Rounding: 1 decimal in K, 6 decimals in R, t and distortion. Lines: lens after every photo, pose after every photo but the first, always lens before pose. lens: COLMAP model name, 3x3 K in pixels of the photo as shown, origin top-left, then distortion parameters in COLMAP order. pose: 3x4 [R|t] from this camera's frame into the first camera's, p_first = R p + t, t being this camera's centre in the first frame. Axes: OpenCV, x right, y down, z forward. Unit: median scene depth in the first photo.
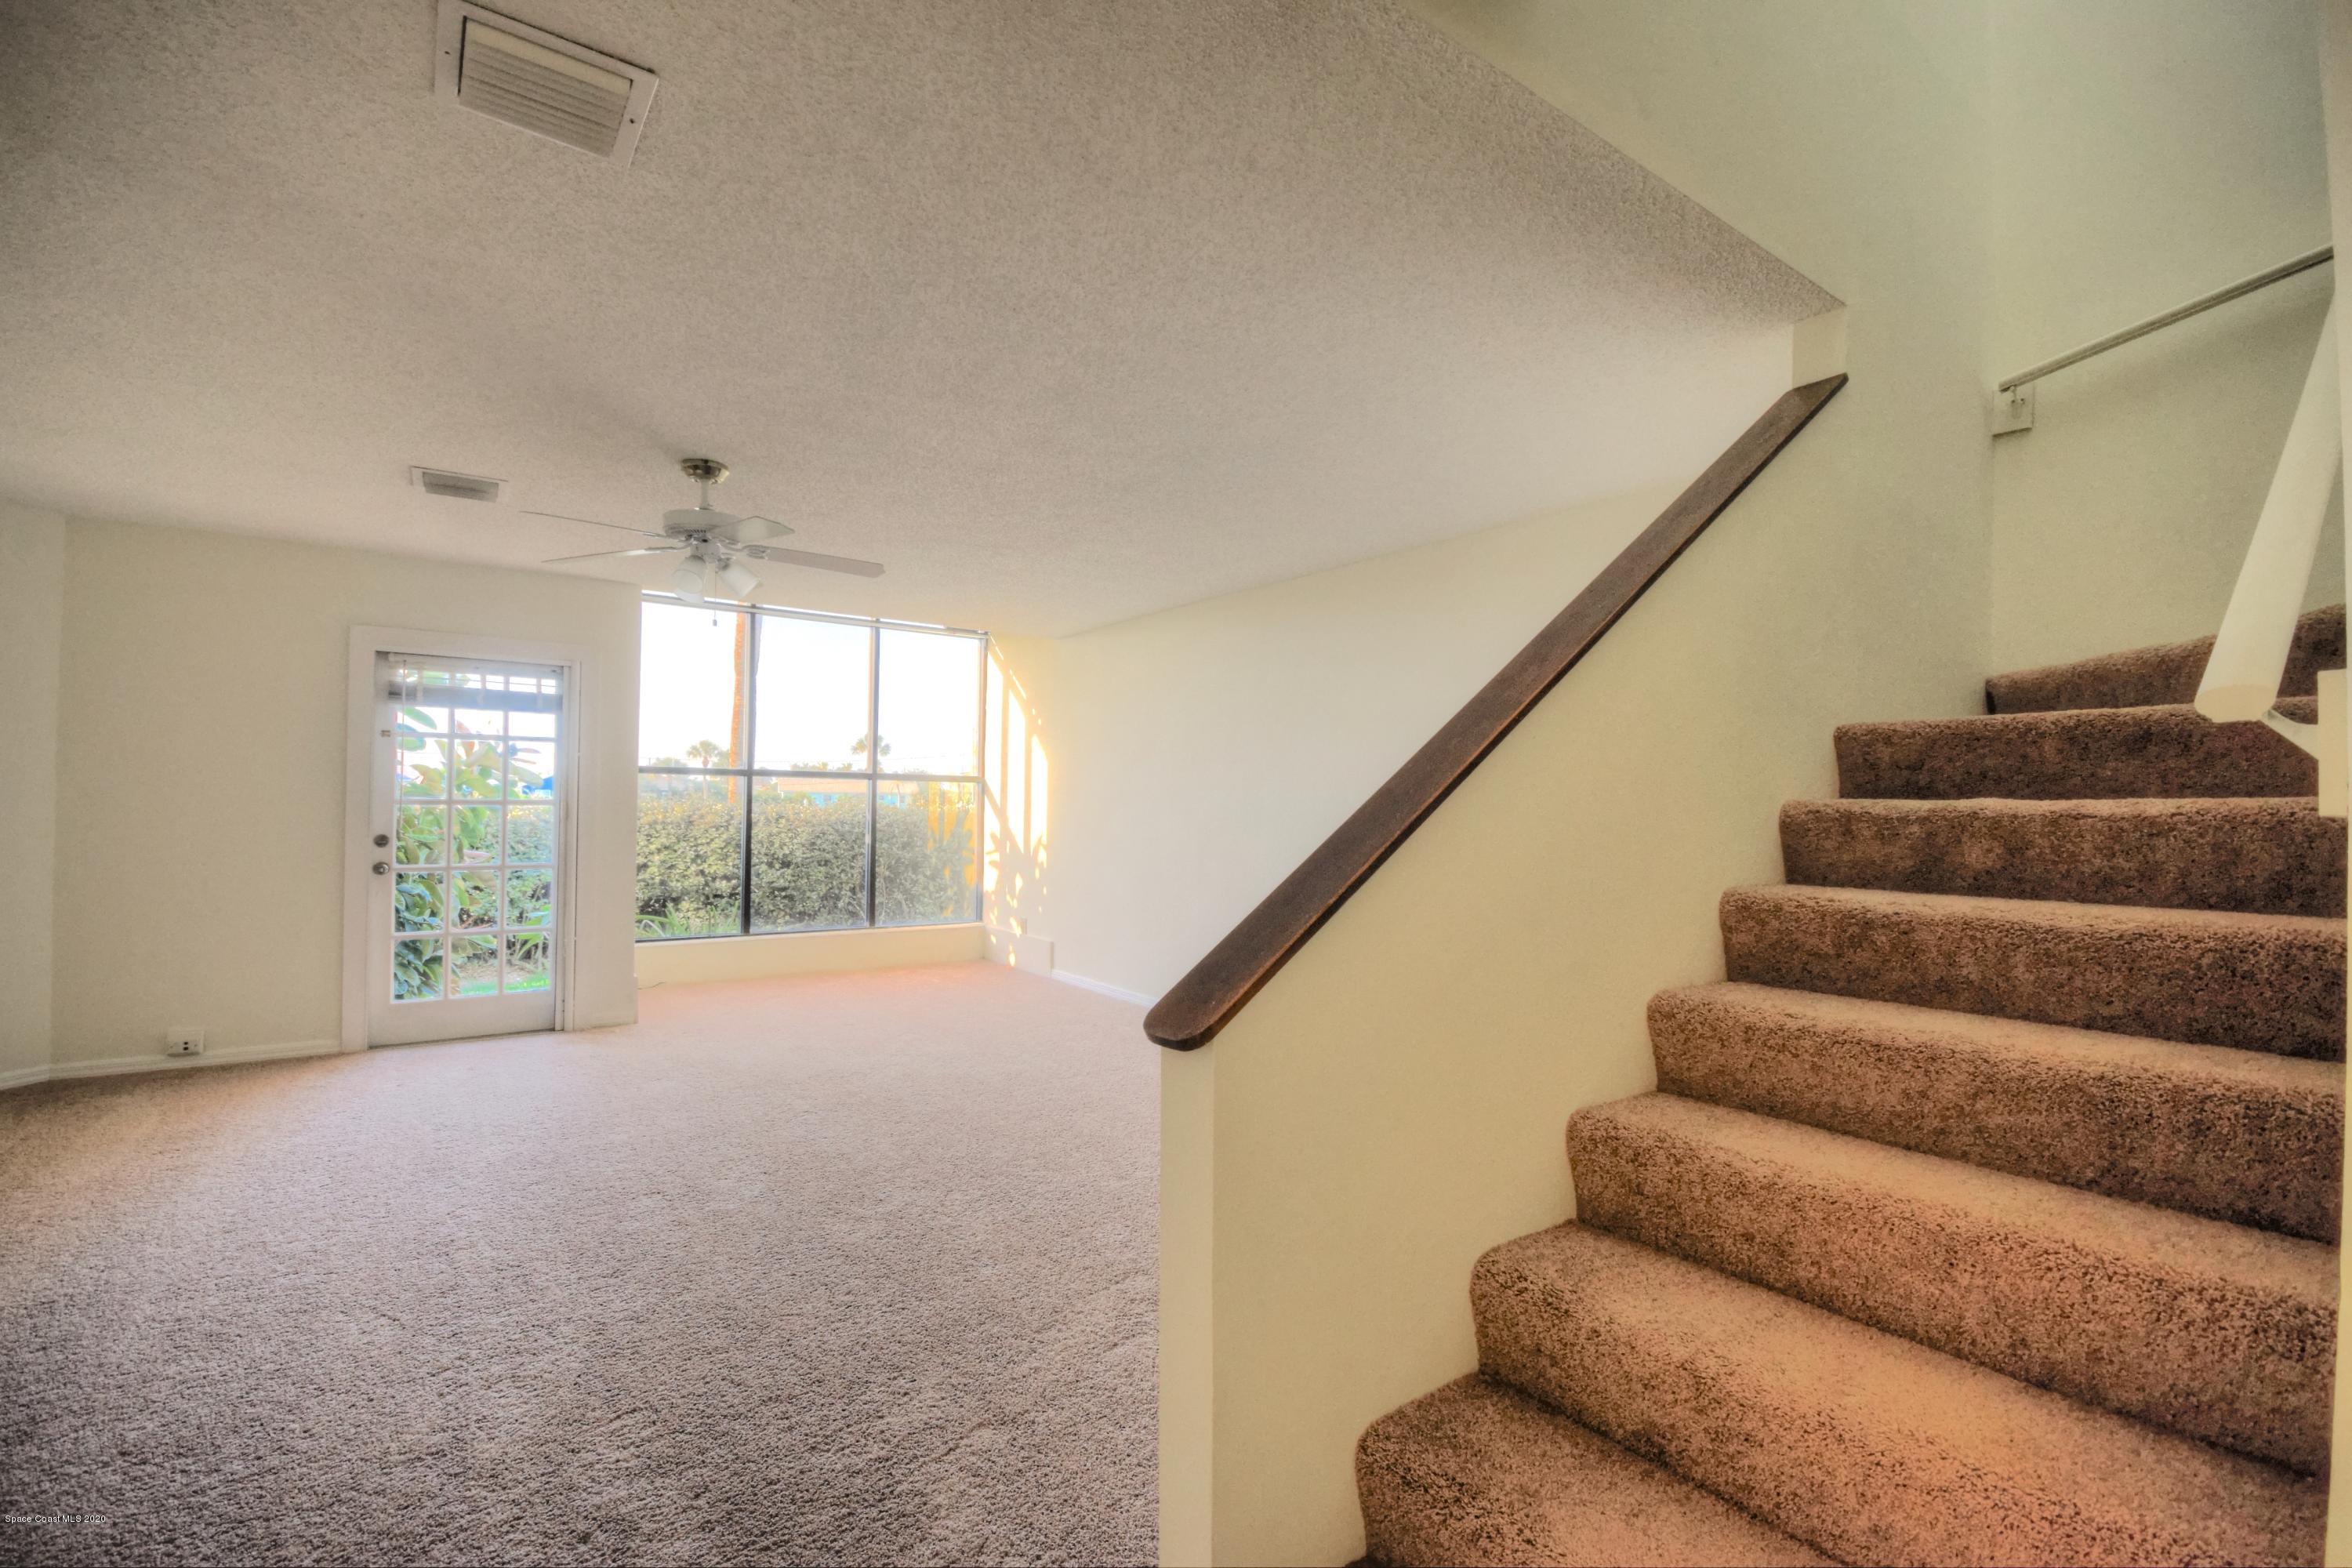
lens RADIAL K [[1045.8, 0, 1176.1], [0, 1045.8, 790.3], [0, 0, 1]] dist [-0.000167, -0.000424]
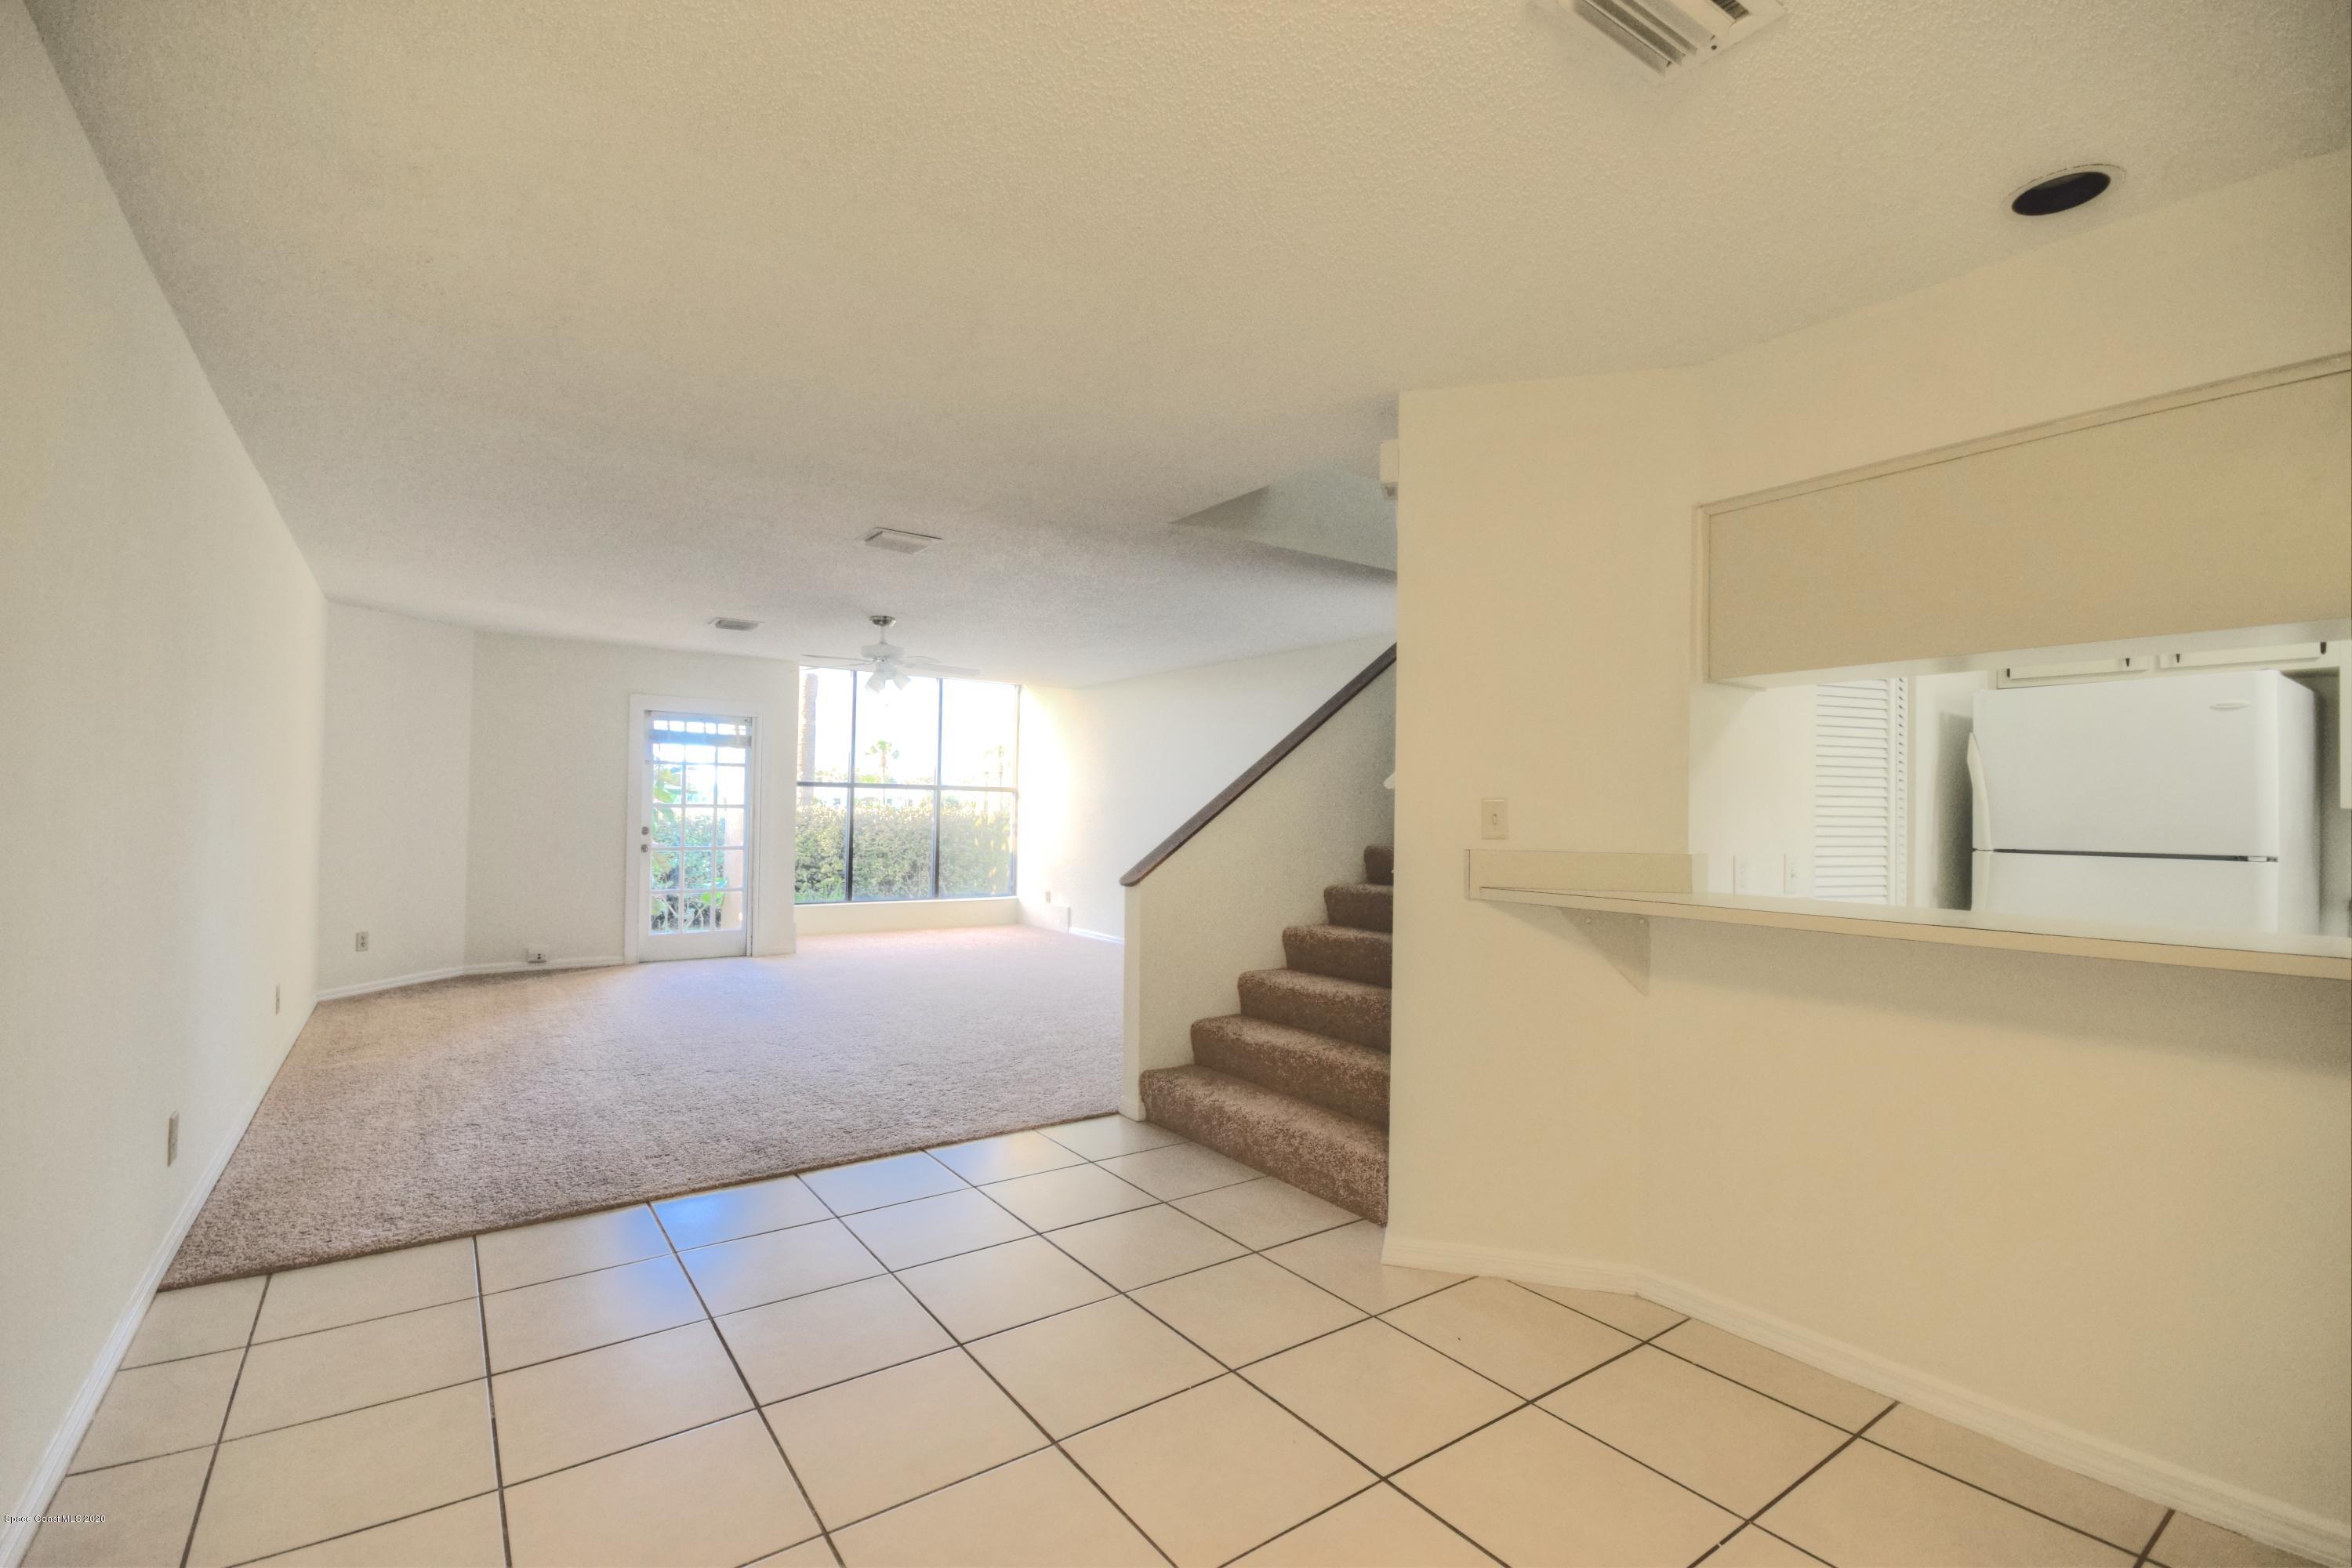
lens RADIAL K [[1045.8, 0, 1177.9], [0, 1045.8, 792.7], [0, 0, 1]] dist [-0.000167, -0.000424]
pose [[0.999996, 0.002897, -0.000622, 0.036578], [-0.002899, 0.999993, -0.002291, -0.007102], [0.000616, 0.002293, 0.999997, -0.529469]]
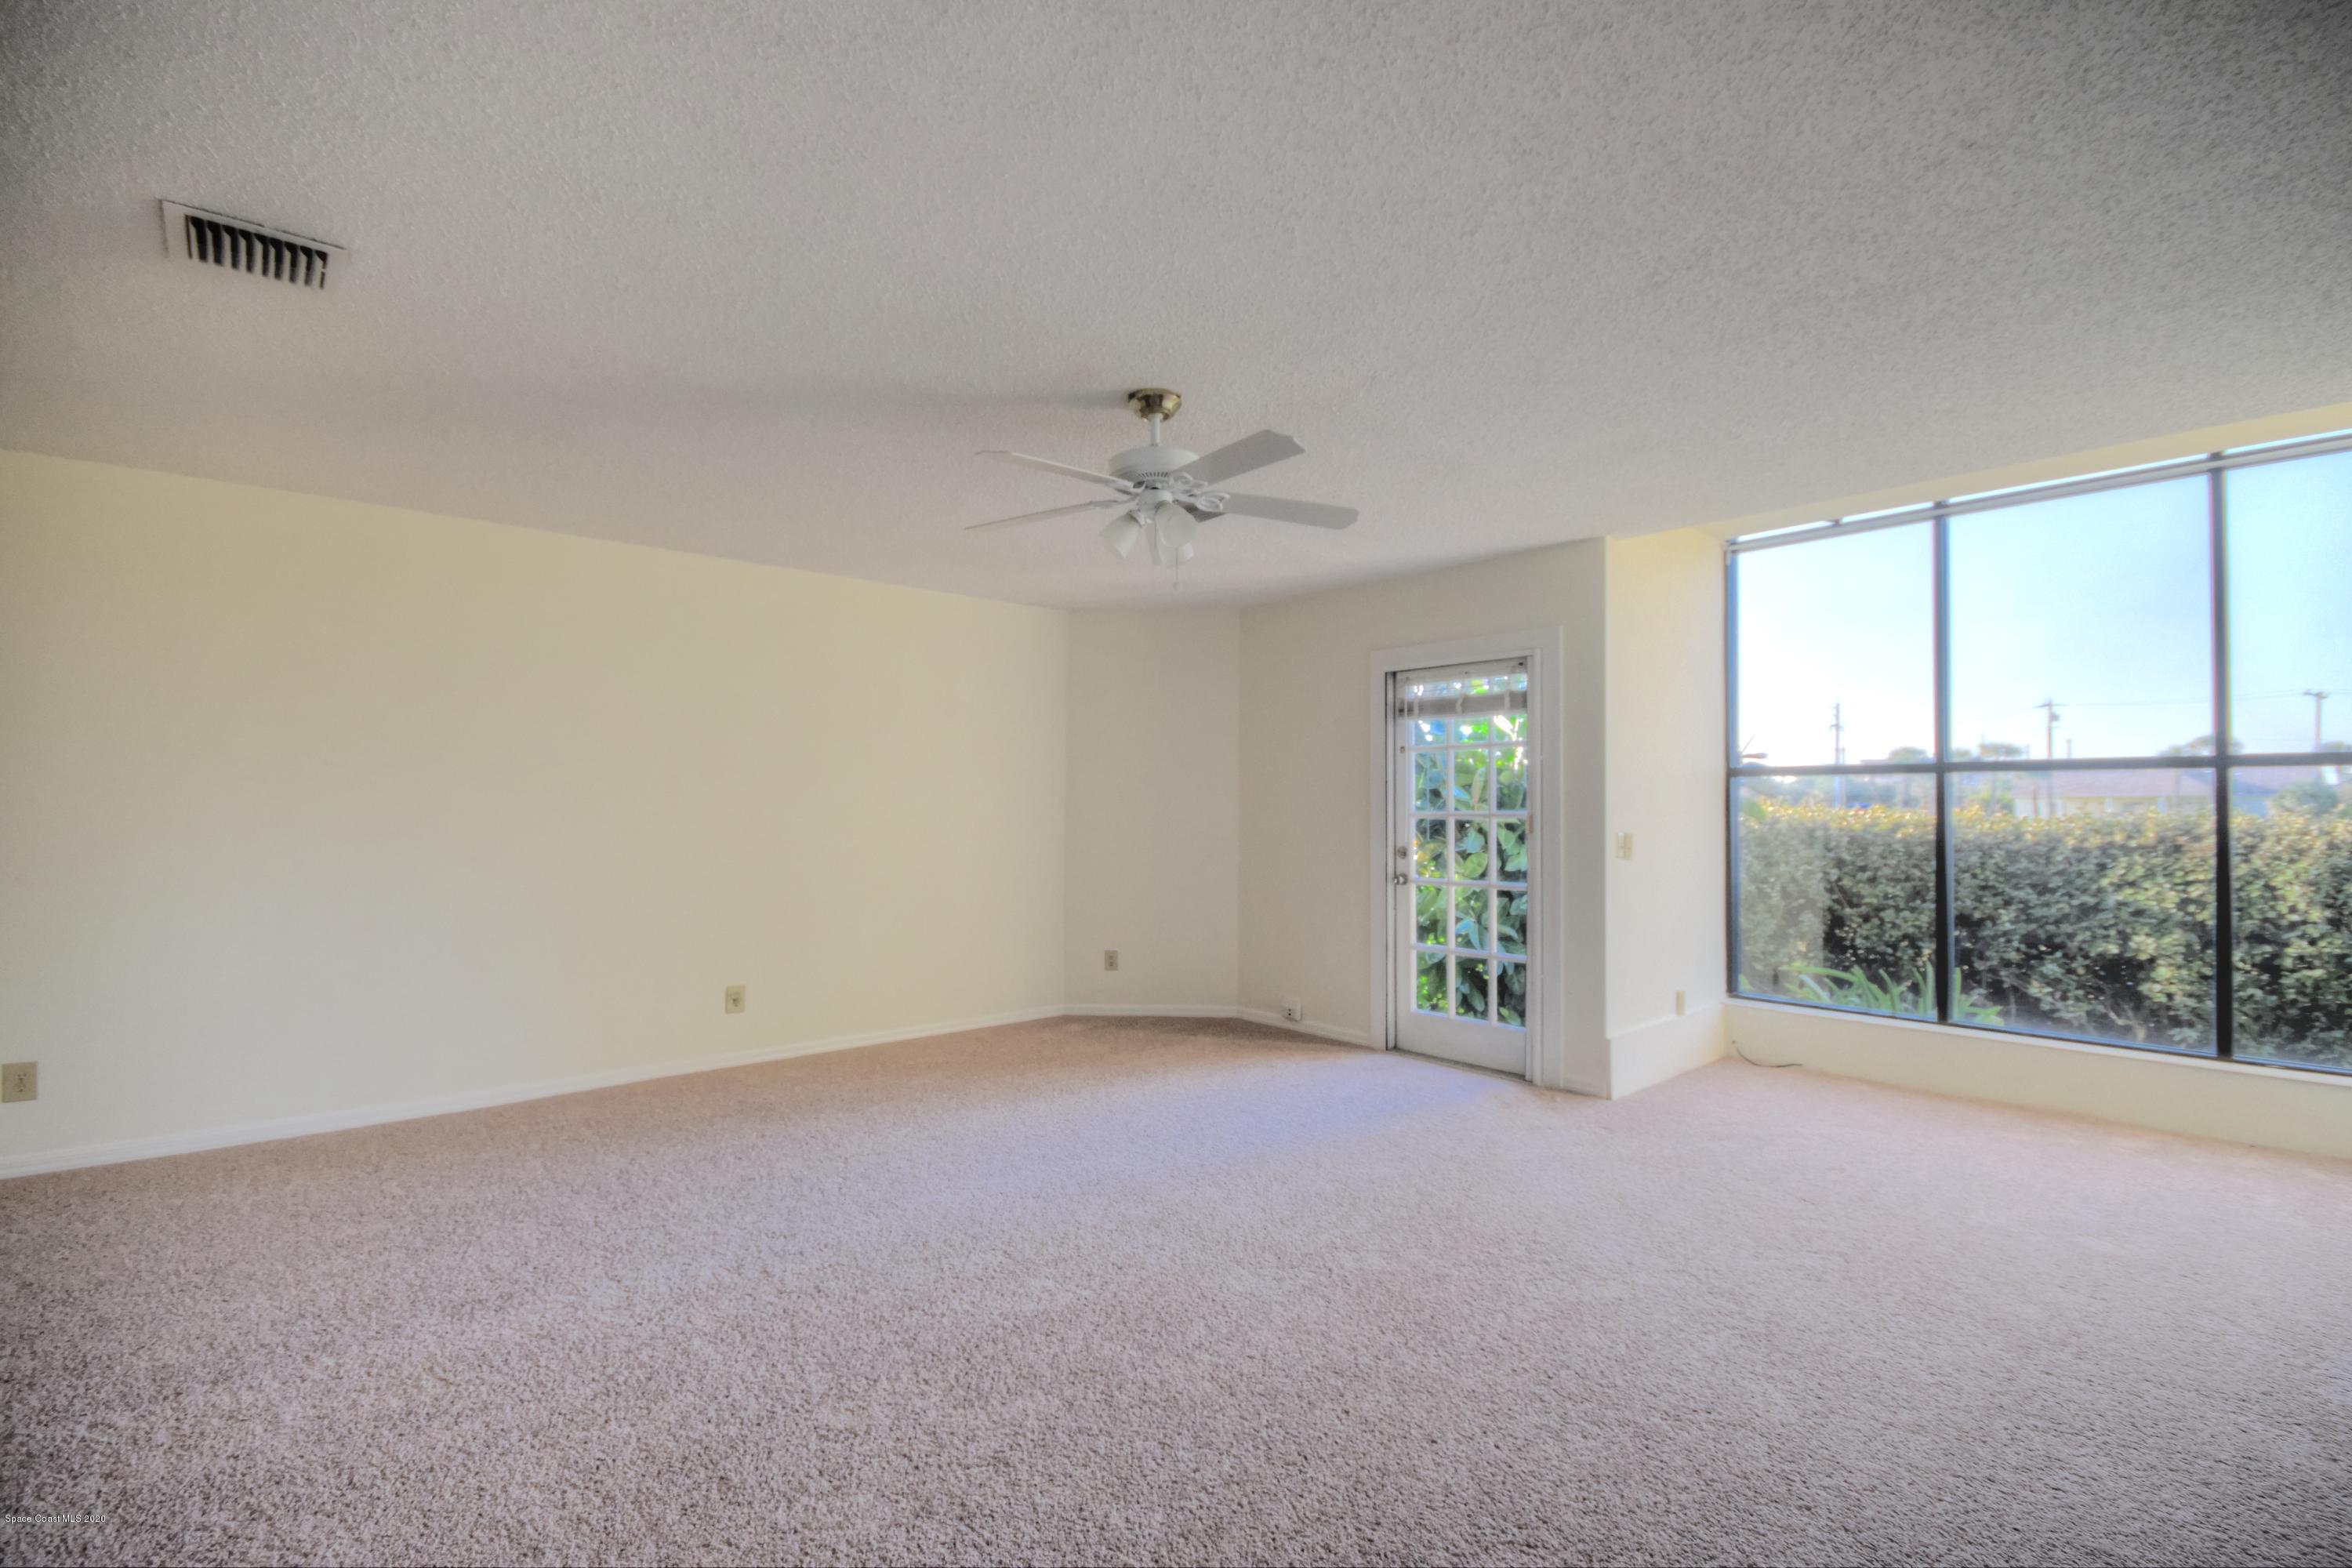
lens RADIAL K [[1045.8, 0, 1183.5], [0, 1045.8, 805.1], [0, 0, 1]] dist [-0.000167, -0.000424]
pose [[0.101328, -0.013660, -0.994759, 0.238012], [0.011649, 0.999853, -0.012543, 0.010638], [0.994785, -0.010317, 0.101472, 0.637279]]
